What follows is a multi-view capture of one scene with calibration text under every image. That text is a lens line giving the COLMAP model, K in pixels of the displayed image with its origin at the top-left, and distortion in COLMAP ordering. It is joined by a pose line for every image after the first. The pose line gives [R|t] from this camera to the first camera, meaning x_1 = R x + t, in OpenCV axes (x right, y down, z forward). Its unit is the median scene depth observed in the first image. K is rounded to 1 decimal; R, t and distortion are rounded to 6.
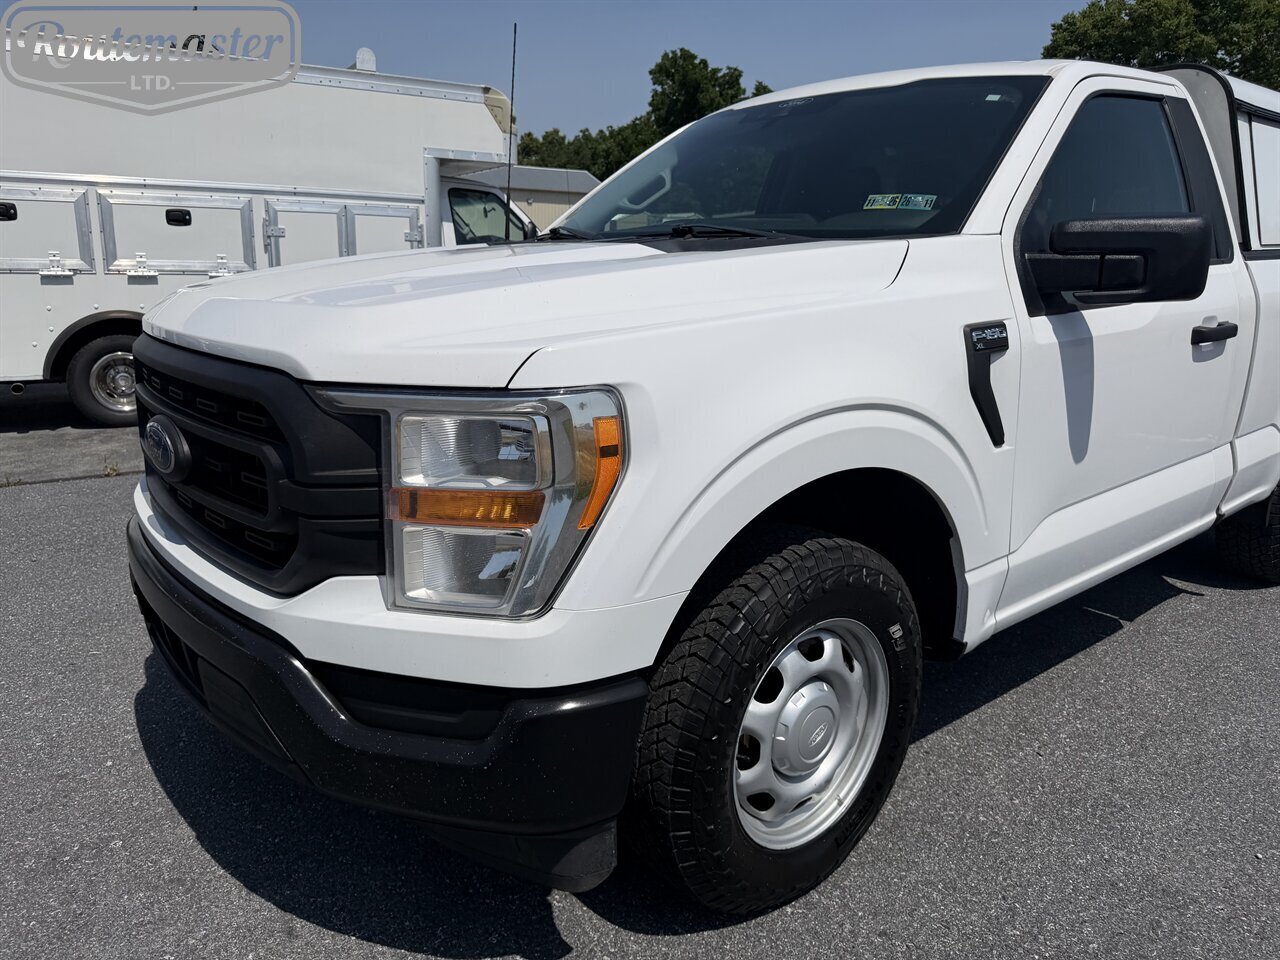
lens RADIAL K [[919.1, 0, 634.8], [0, 919.1, 471.9], [0, 0, 1]] dist [0.022561, -0.032631]
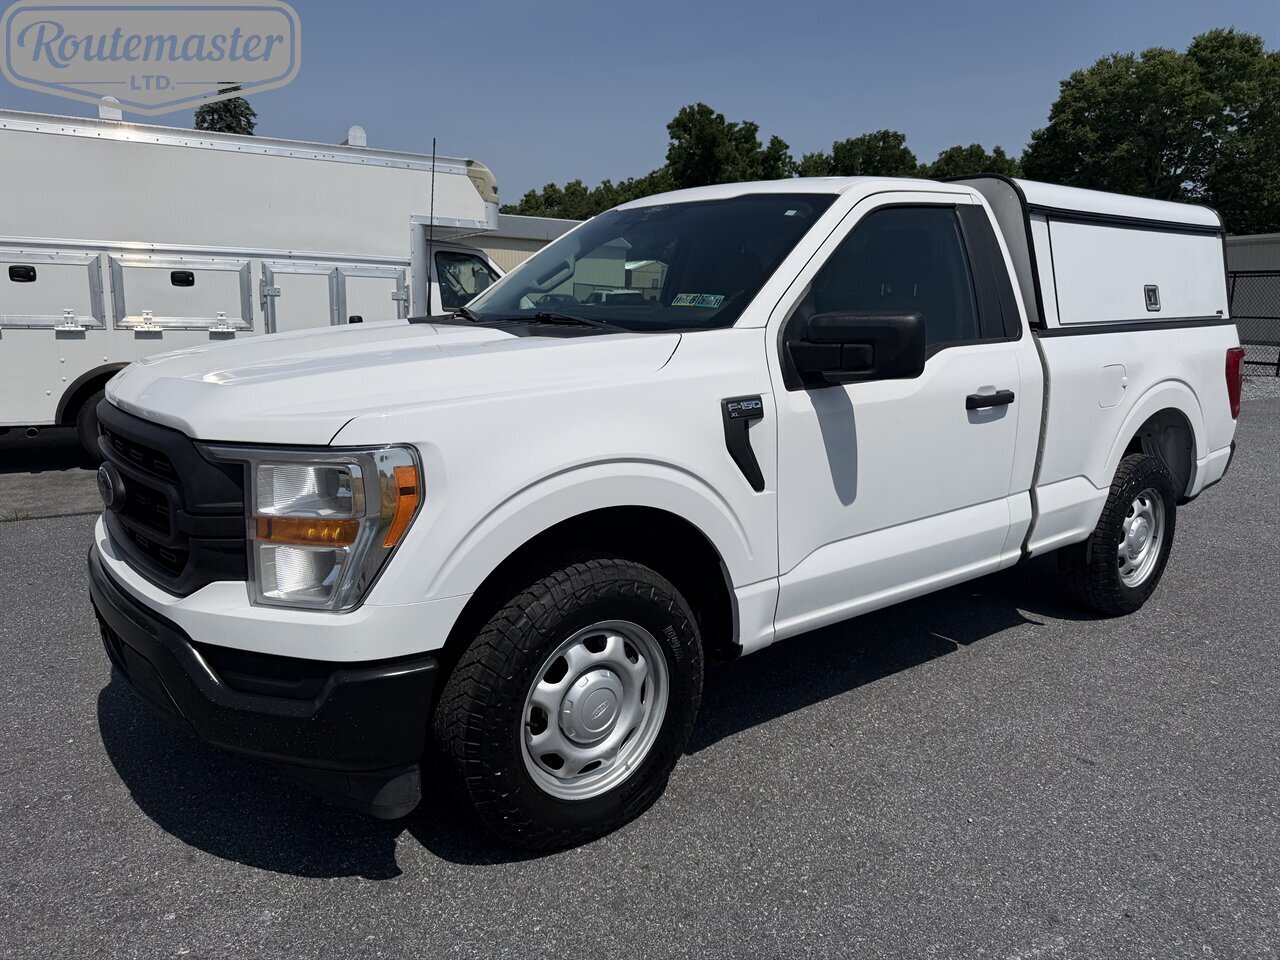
lens RADIAL K [[919.1, 0, 641.9], [0, 919.1, 479.8], [0, 0, 1]] dist [0.022561, -0.032631]
pose [[0.999838, 0.008791, -0.015693, 0.223189], [-0.009414, 0.999151, -0.040099, 0.008258], [0.015327, 0.040241, 0.999072, -0.250430]]
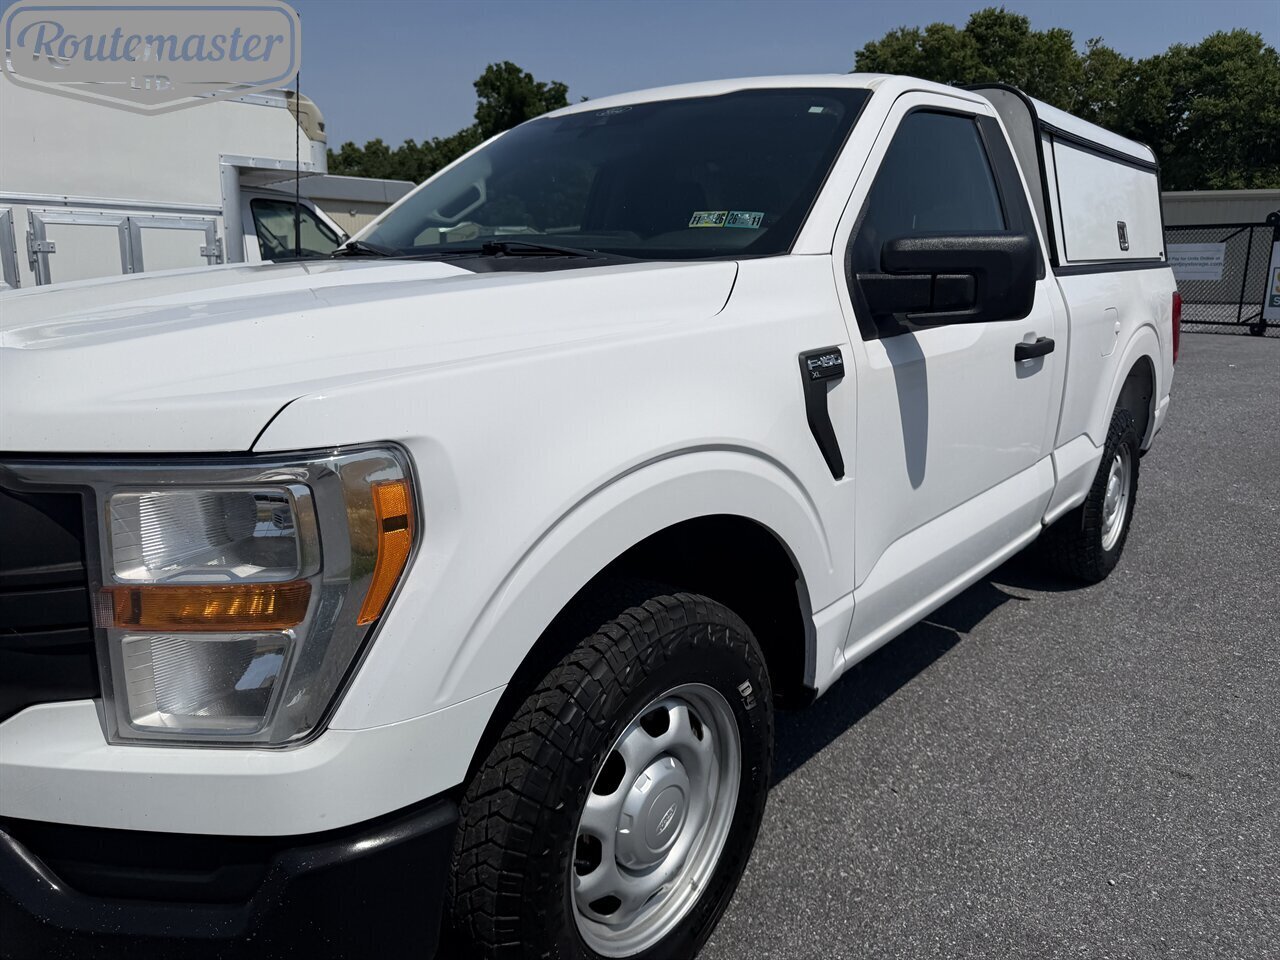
lens RADIAL K [[919.1, 0, 649.1], [0, 919.1, 468.4], [0, 0, 1]] dist [0.022561, -0.032631]
pose [[0.982089, -0.043730, 0.183275, 0.028679], [0.046855, 0.998820, -0.012755, -0.032064], [-0.182501, 0.021114, 0.982979, 0.103850]]
